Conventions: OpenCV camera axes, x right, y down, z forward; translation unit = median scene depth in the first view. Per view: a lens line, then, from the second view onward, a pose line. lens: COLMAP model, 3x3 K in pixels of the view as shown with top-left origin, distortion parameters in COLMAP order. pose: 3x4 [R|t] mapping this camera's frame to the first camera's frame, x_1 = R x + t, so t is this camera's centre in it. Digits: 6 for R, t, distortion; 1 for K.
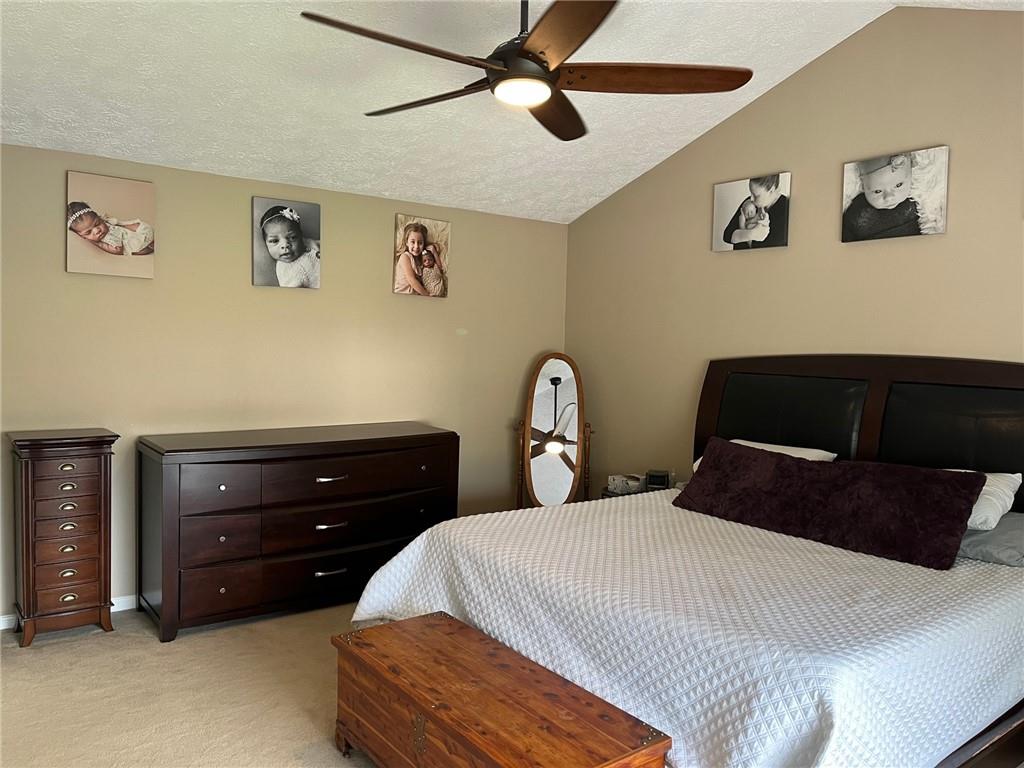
lens RADIAL K [[768.6, 0, 510.2], [0, 768.6, 382.5], [0, 0, 1]] dist [0.031516, -0.001501]
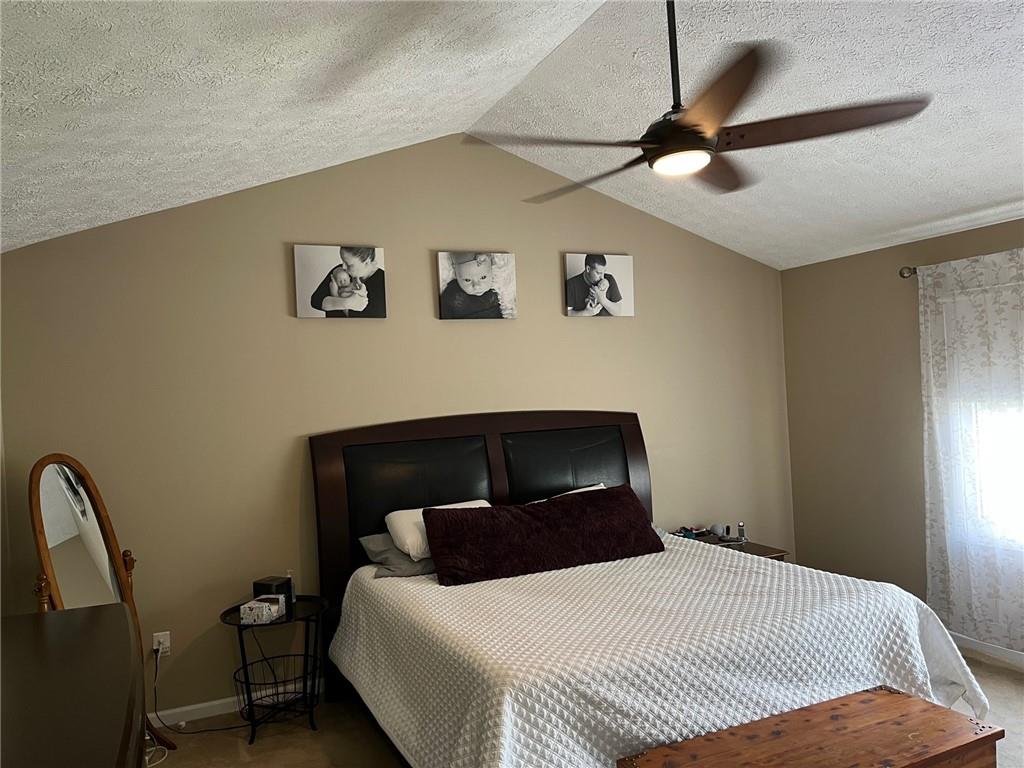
lens RADIAL K [[768.6, 0, 510.4], [0, 768.6, 385.6], [0, 0, 1]] dist [0.031516, -0.001501]
pose [[0.218788, -0.026599, 0.975410, -0.606102], [0.111870, 0.993721, 0.002005, -0.069397], [-0.969338, 0.108680, 0.220390, 0.613168]]
